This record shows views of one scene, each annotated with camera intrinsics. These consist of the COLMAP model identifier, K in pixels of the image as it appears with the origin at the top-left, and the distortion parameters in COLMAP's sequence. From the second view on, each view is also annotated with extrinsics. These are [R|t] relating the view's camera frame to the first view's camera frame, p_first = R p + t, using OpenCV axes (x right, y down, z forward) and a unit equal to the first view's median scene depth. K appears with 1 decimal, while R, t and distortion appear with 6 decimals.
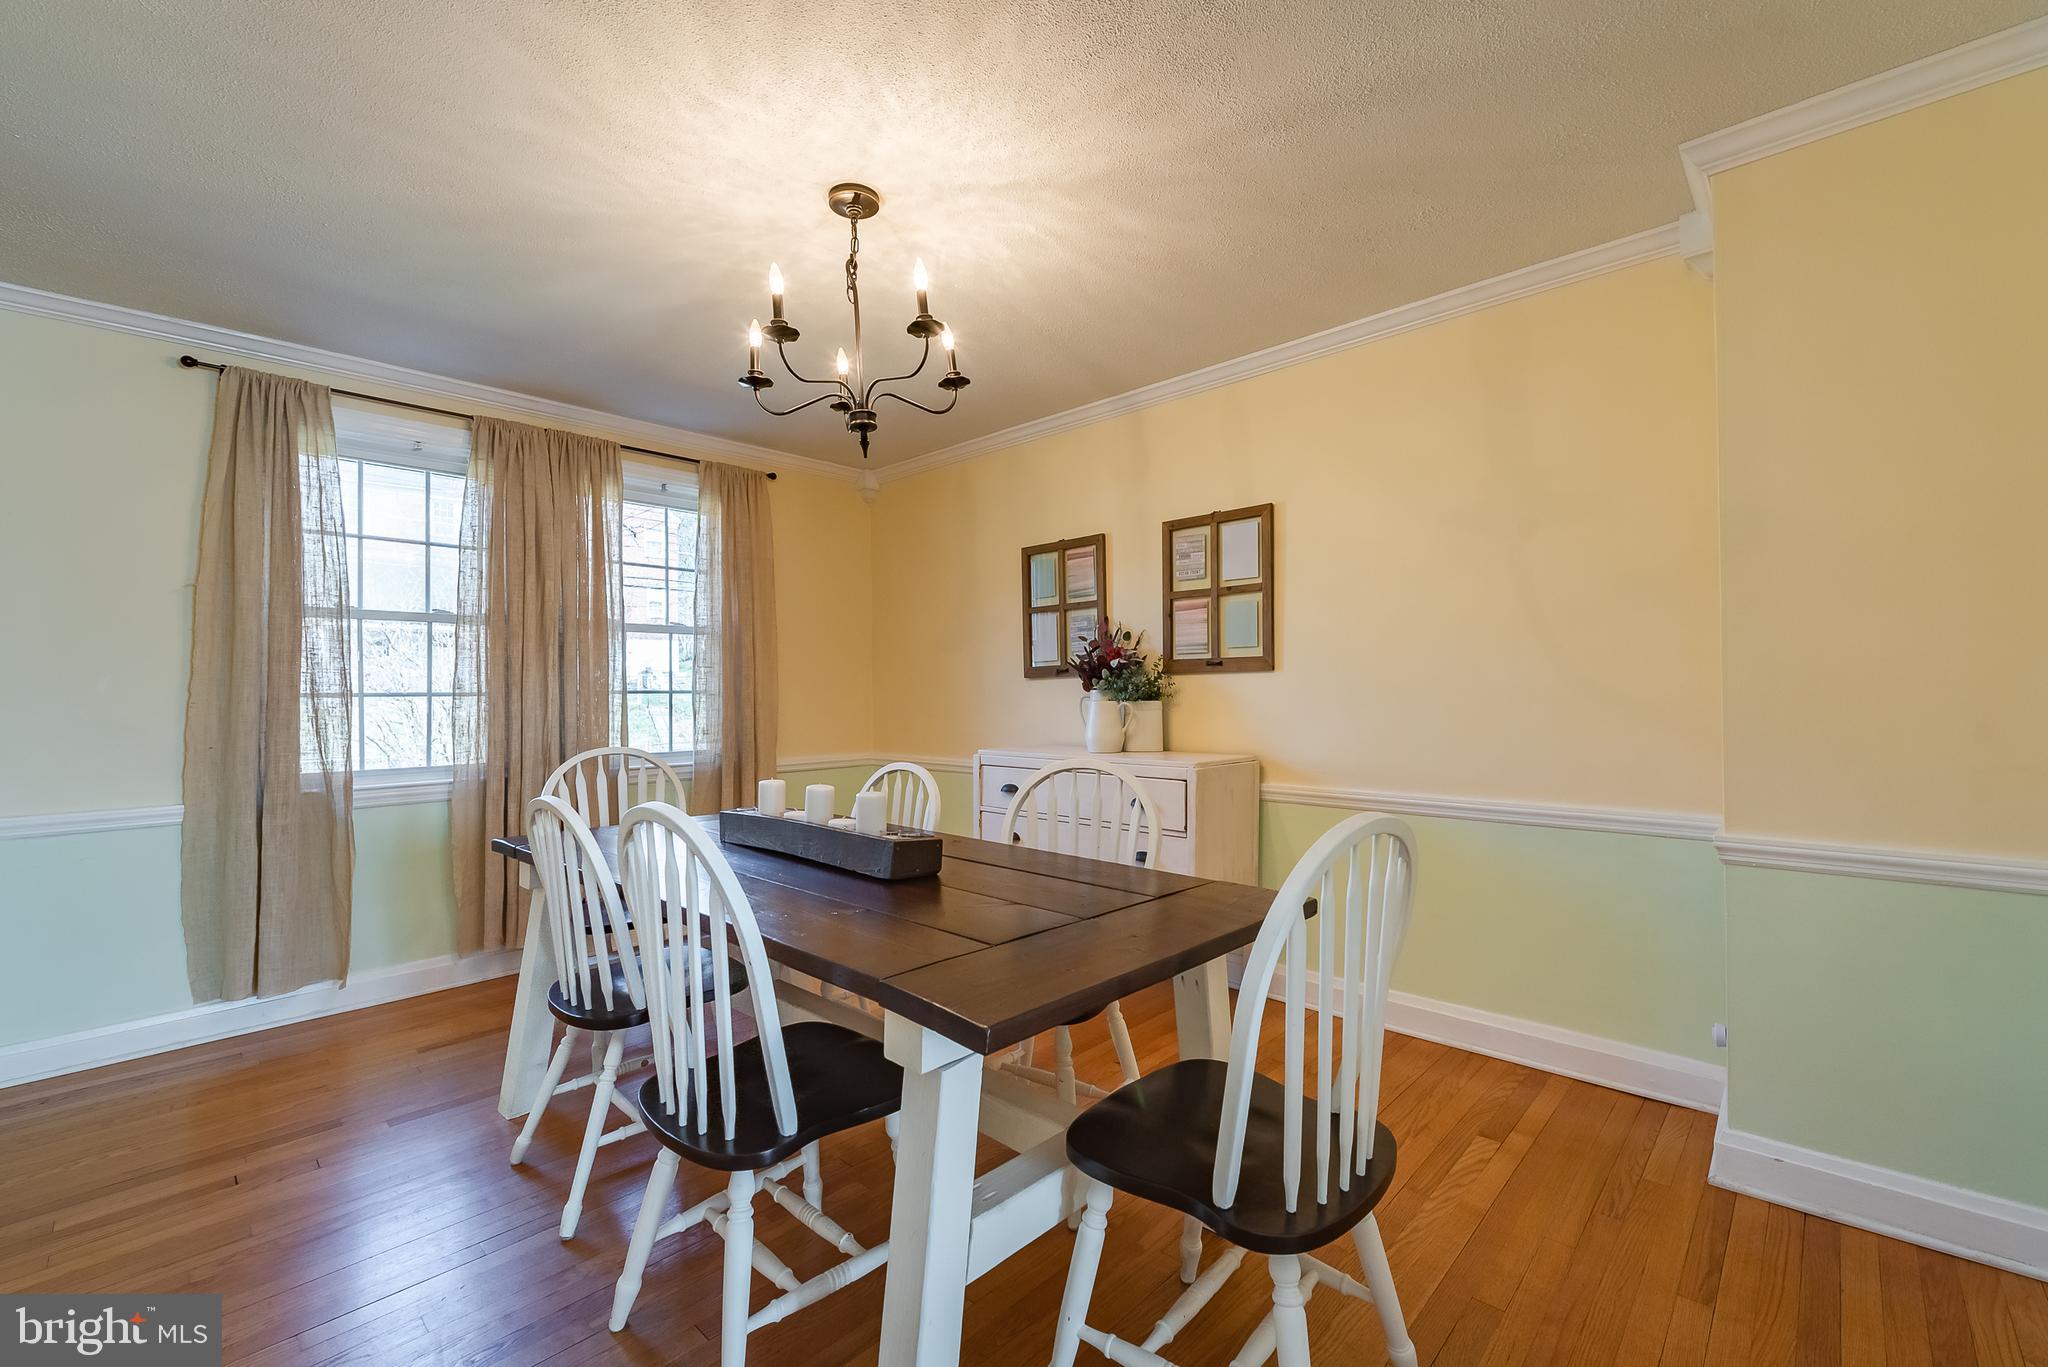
lens RADIAL K [[851.8, 0, 999.6], [0, 851.8, 669.7], [0, 0, 1]] dist [-0.001901, -0.000245]
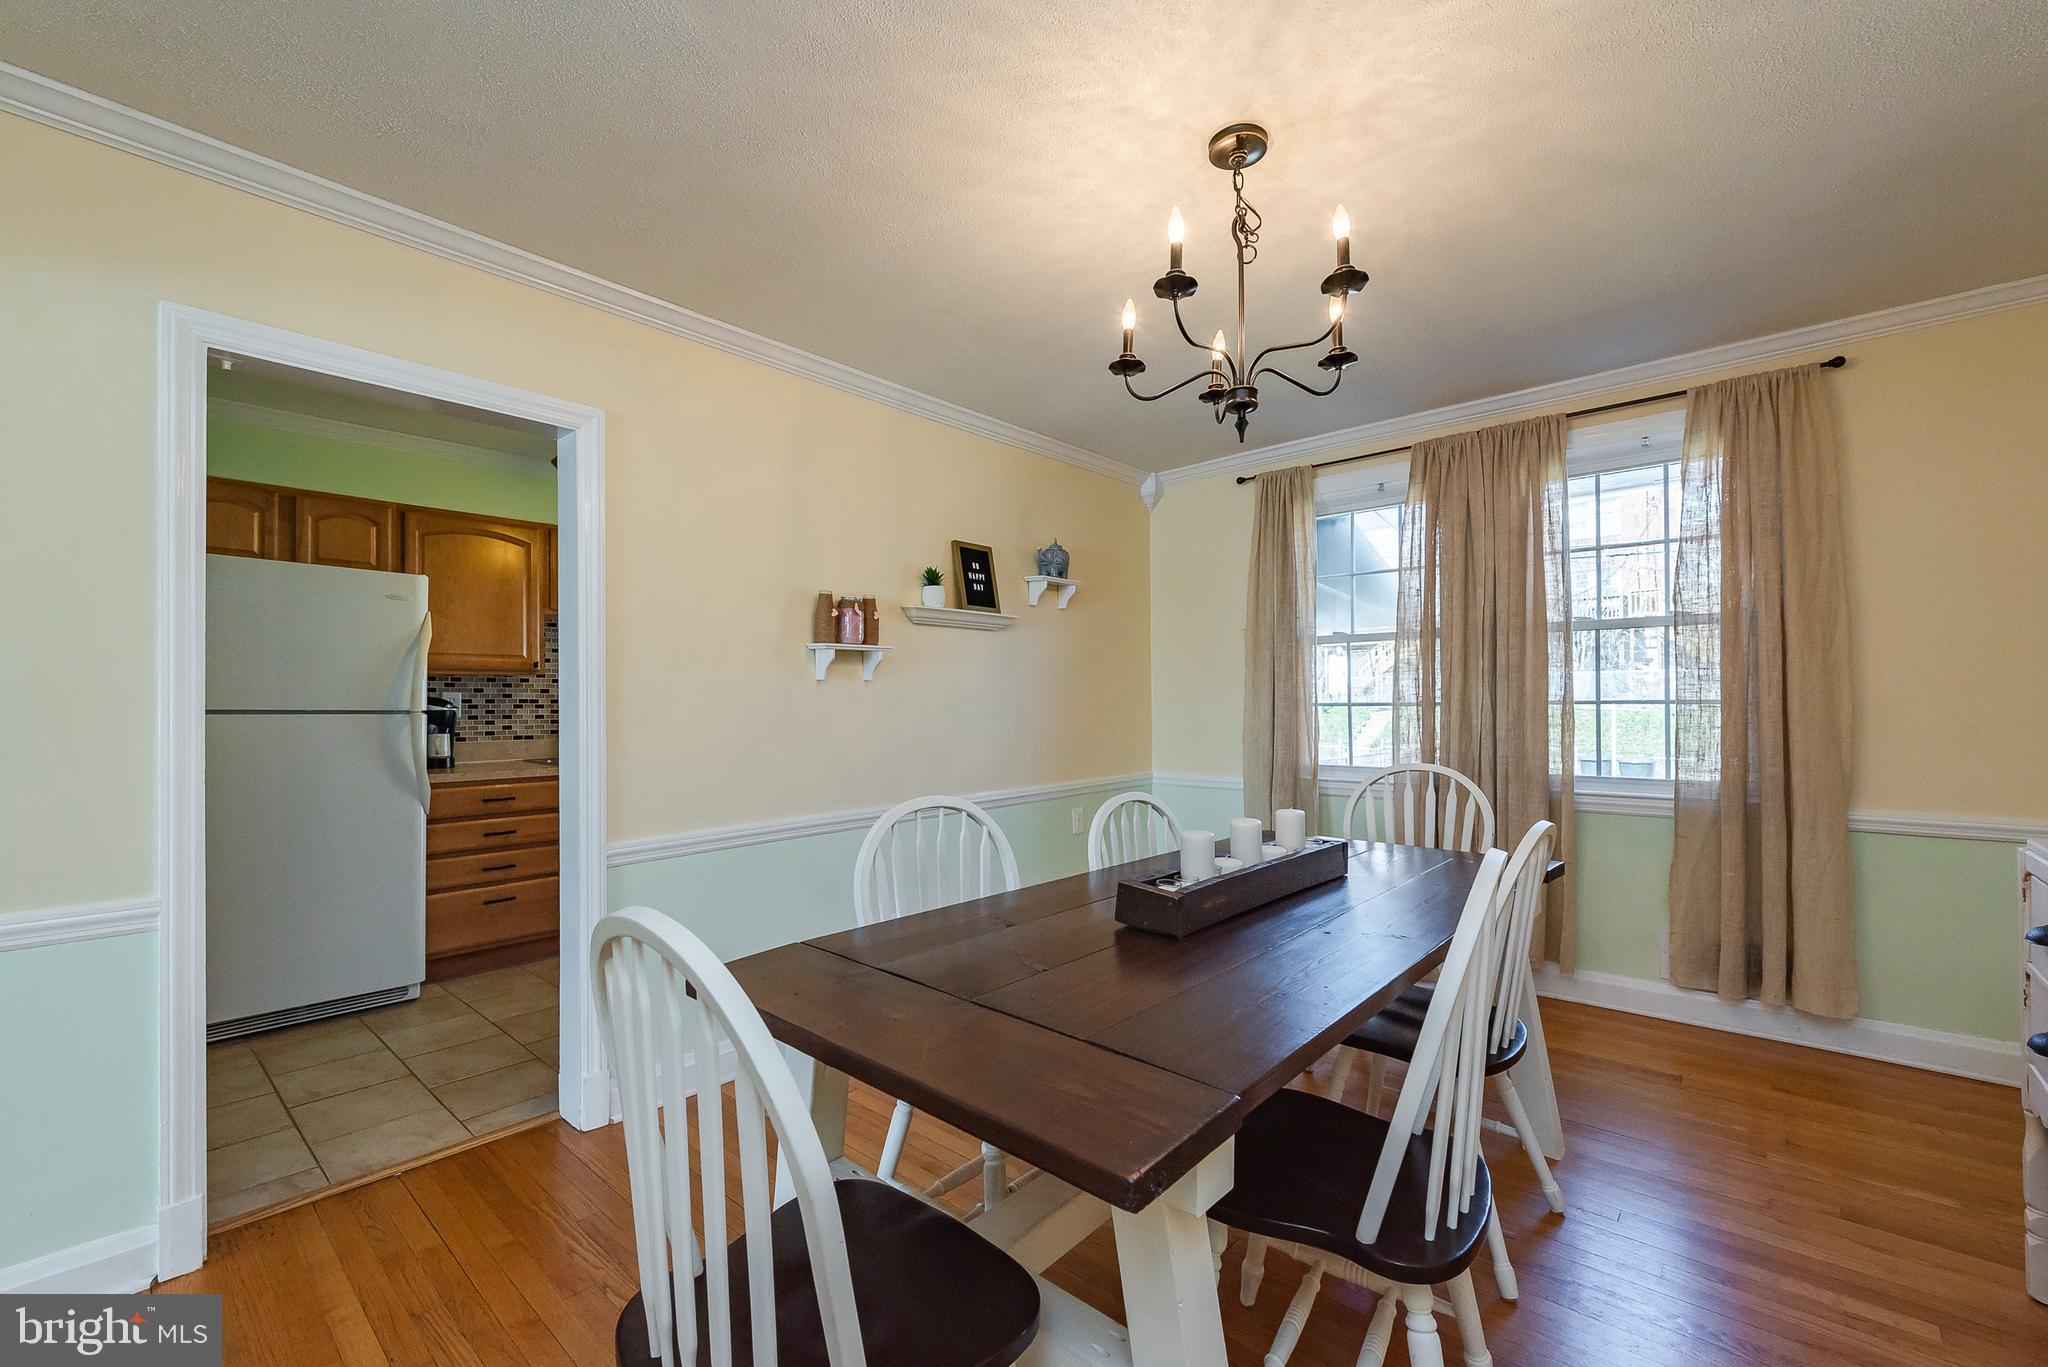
lens RADIAL K [[853.0, 0, 1023.4], [0, 853.0, 703.8], [0, 0, 1]] dist [0.023903, -0.000109]
pose [[0.046349, 0.007515, -0.998897, 0.402441], [0.026952, 0.999598, 0.008771, 0.003796], [0.998562, -0.027329, 0.046128, 0.412014]]
